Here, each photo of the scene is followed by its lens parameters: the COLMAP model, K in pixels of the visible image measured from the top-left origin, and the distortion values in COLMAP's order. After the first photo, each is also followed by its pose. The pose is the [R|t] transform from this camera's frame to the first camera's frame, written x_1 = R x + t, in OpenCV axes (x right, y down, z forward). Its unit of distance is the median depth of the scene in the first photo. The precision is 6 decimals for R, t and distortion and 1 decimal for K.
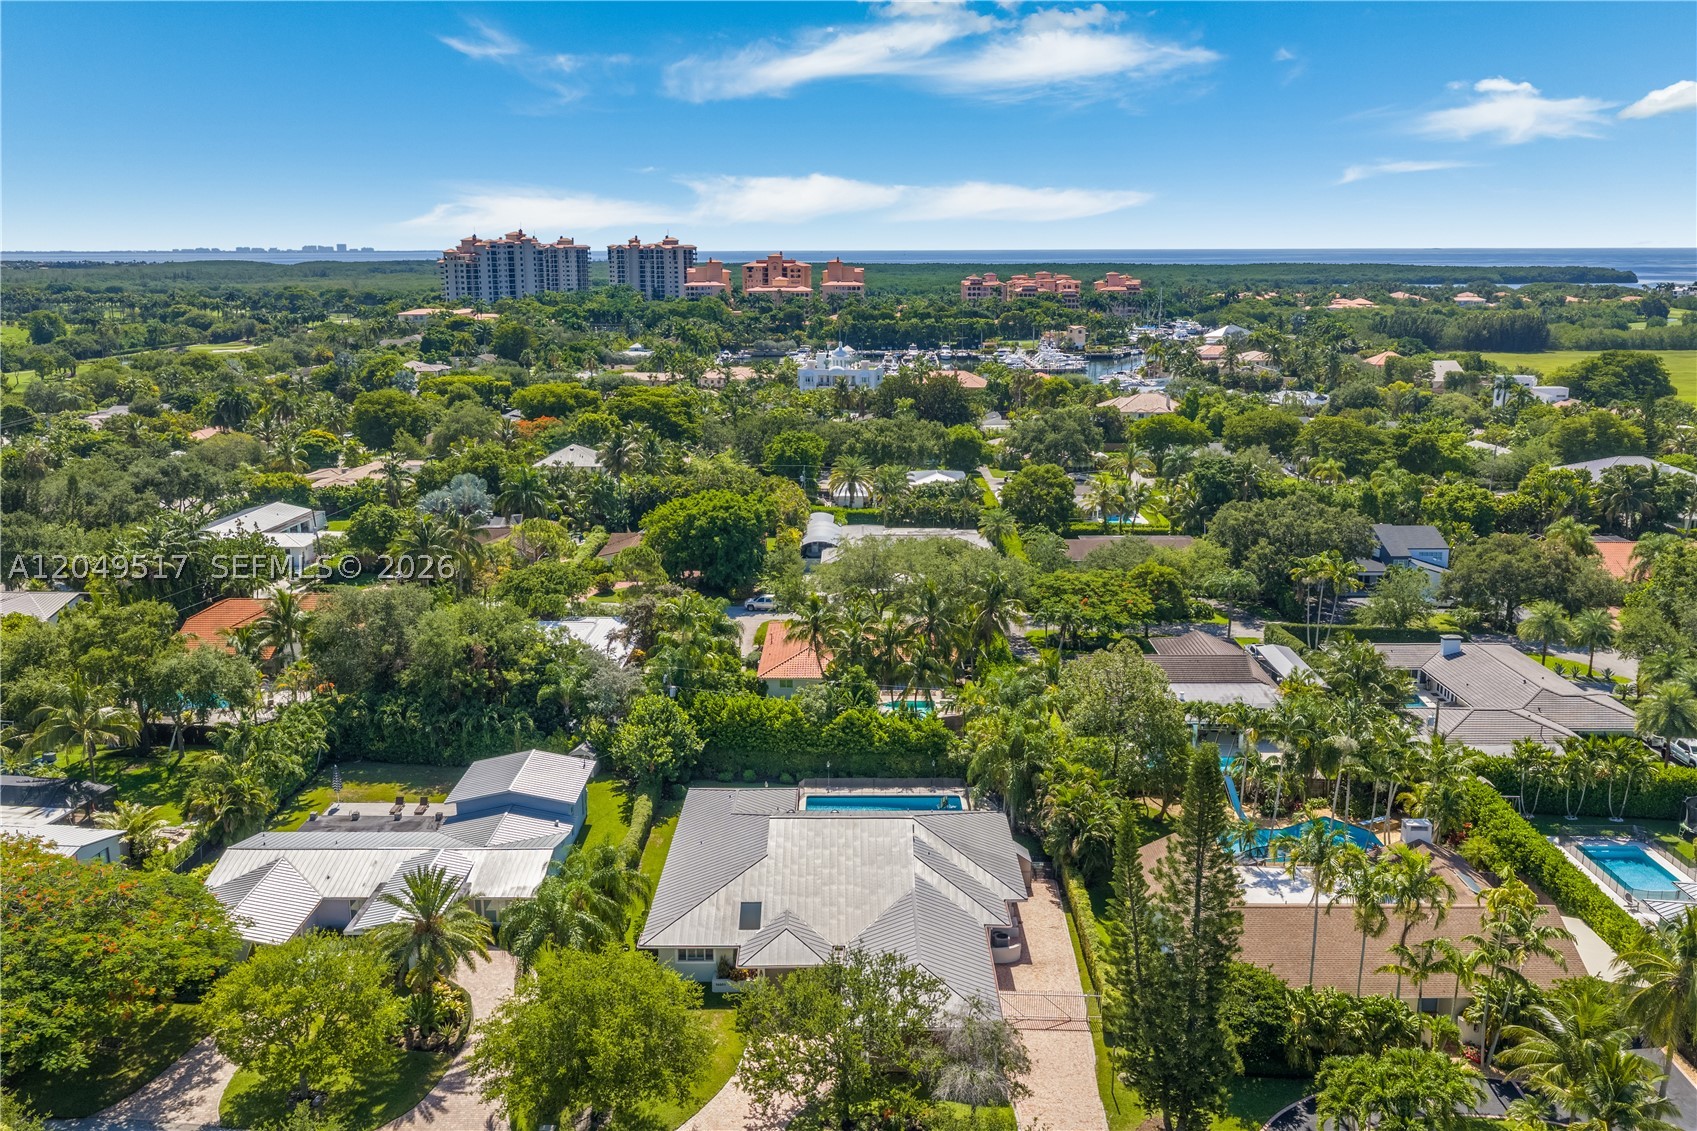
lens RADIAL K [[1404.6, 0, 848.5], [0, 1404.6, 565.5], [0, 0, 1]] dist [0.031658, -0.092892]
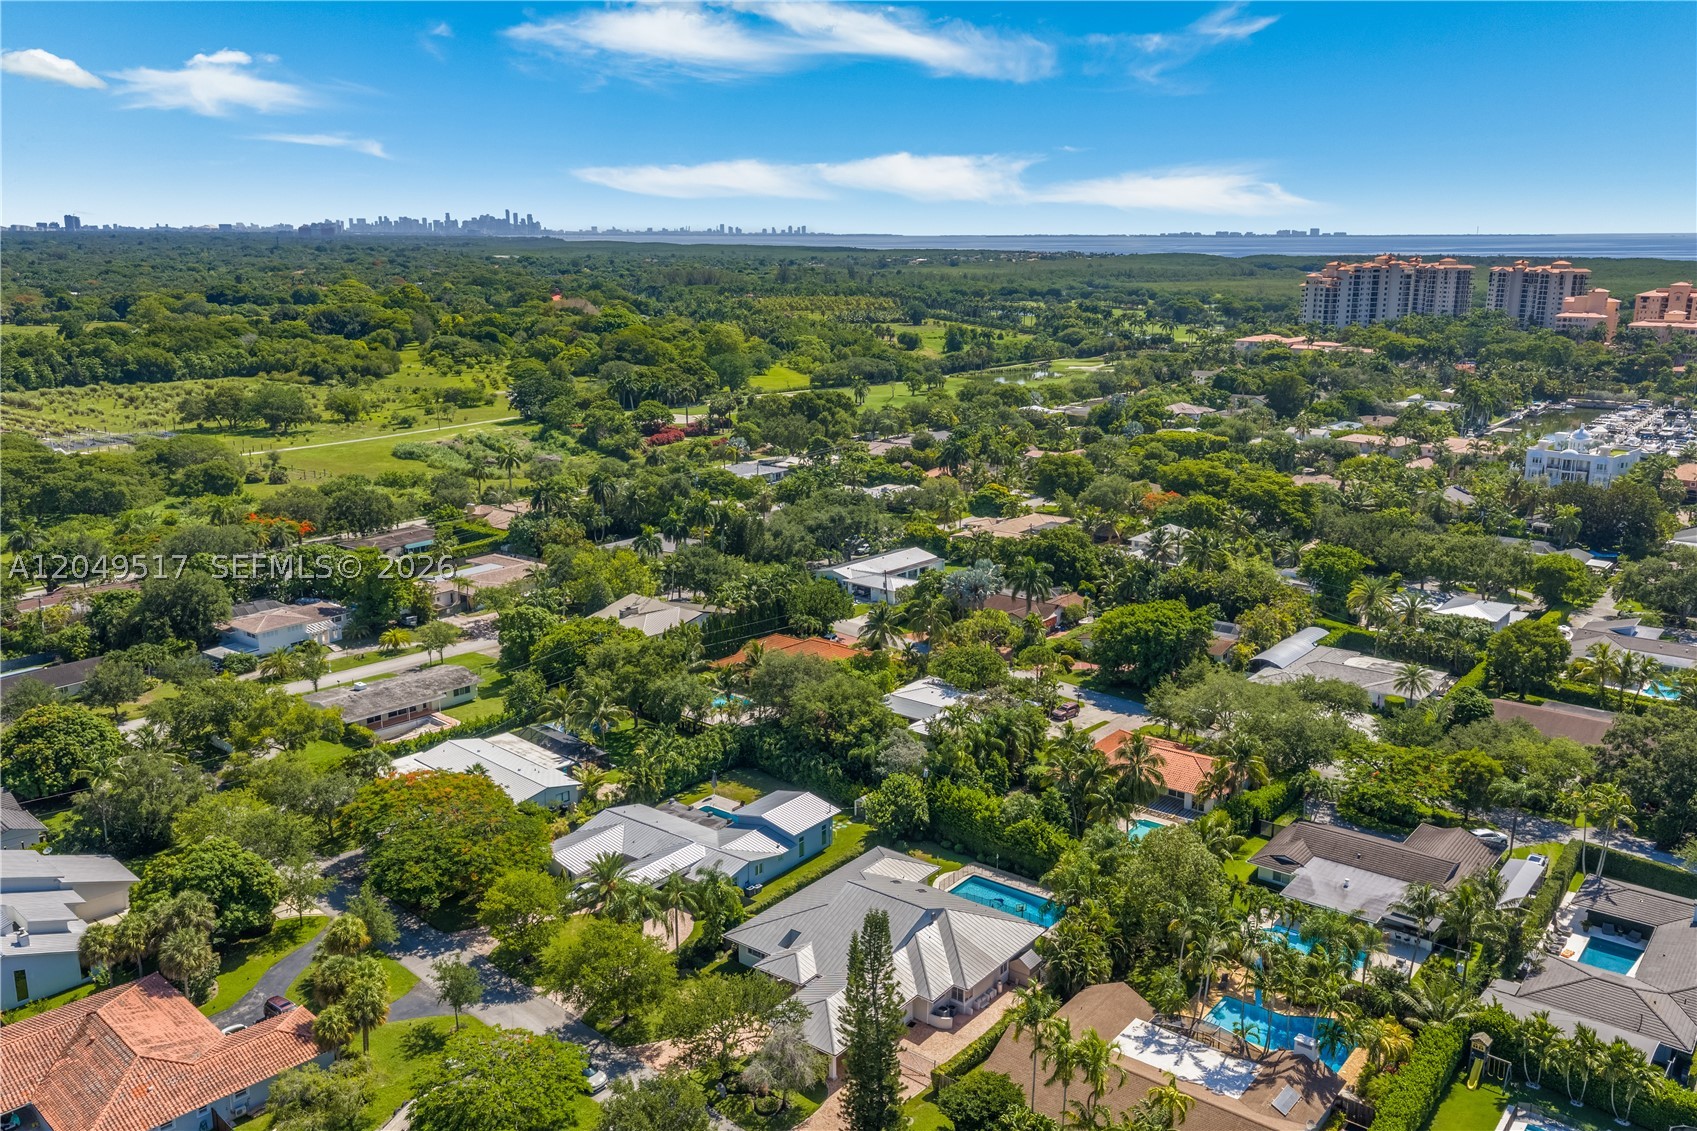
lens RADIAL K [[1388.8, 0, 837.2], [0, 1388.8, 566.8], [0, 0, 1]] dist [0.039259, -0.006017]
pose [[0.790318, 0.143443, -0.595668, 0.395246], [-0.135431, 0.989059, 0.058488, -0.119698], [0.597541, 0.034448, 0.801098, -0.097191]]
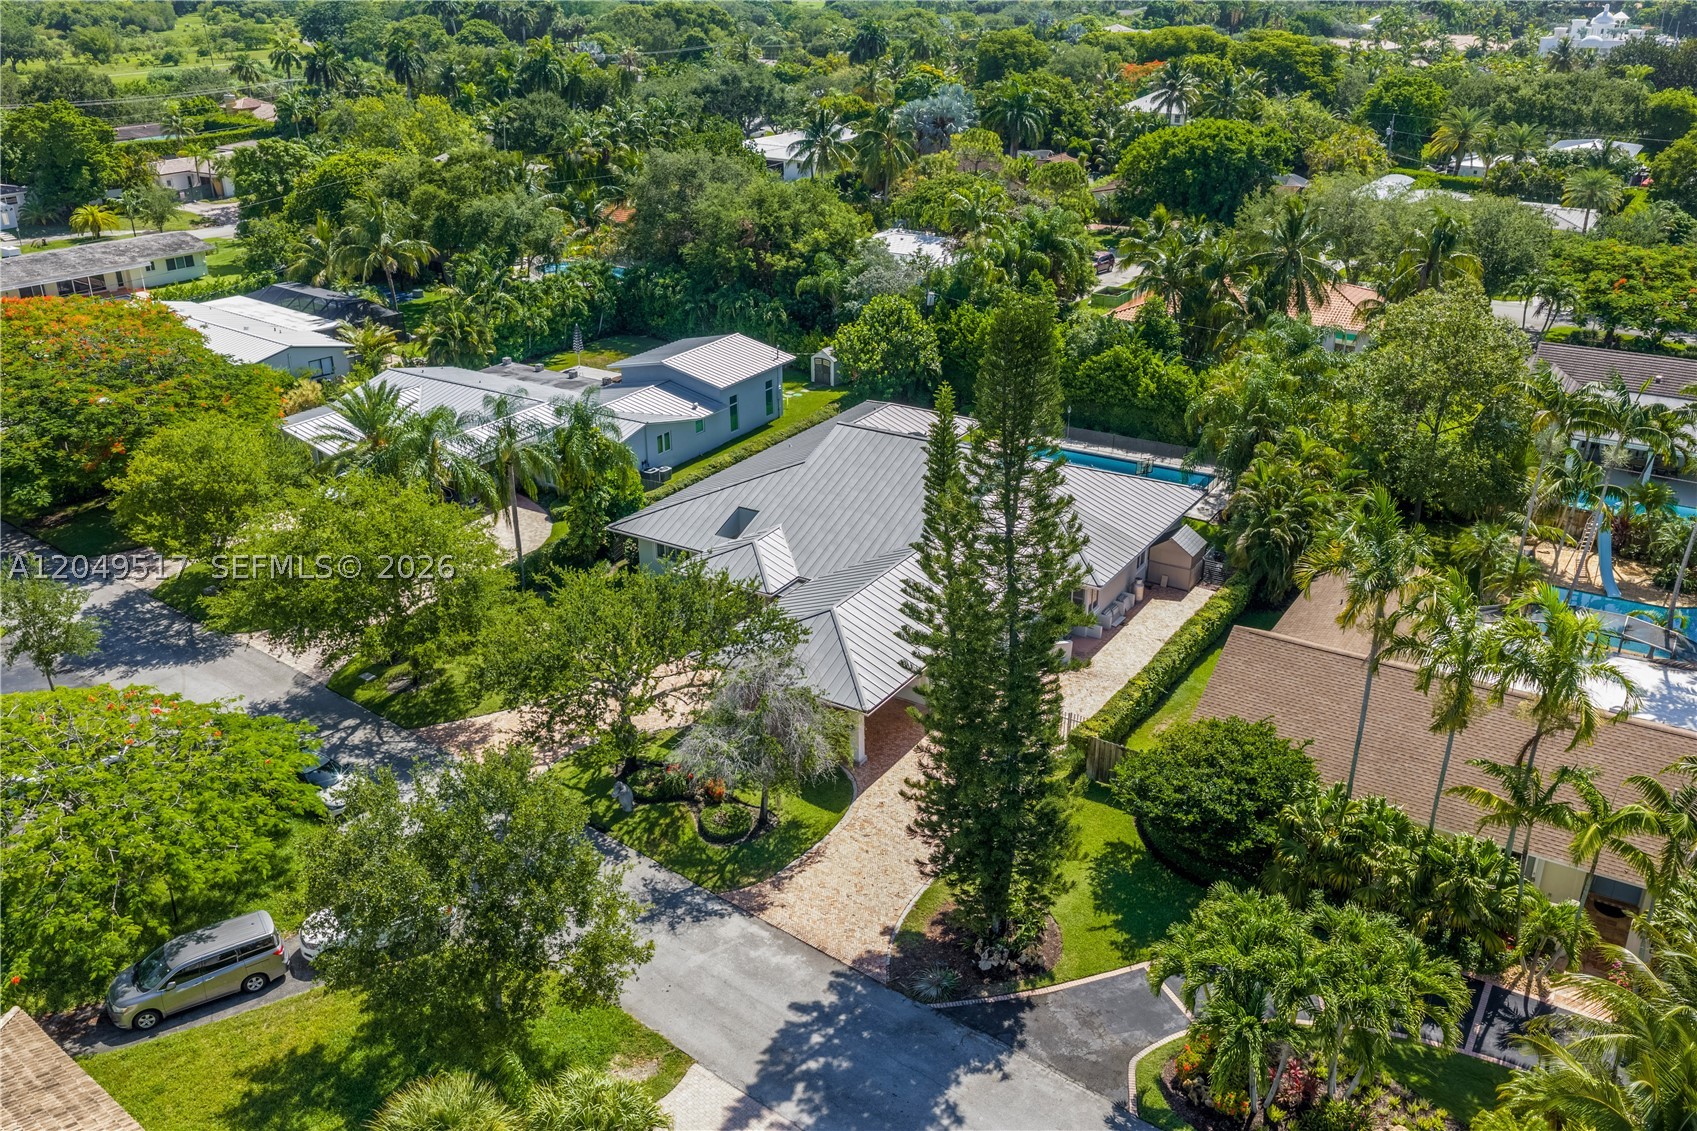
lens RADIAL K [[1404.6, 0, 848.5], [0, 1404.6, 565.5], [0, 0, 1]] dist [0.031658, -0.092892]
pose [[0.849693, 0.210917, -0.483255, 0.180396], [-0.114170, 0.968362, 0.221900, 0.043030], [0.514769, -0.133374, 0.846891, 0.171268]]
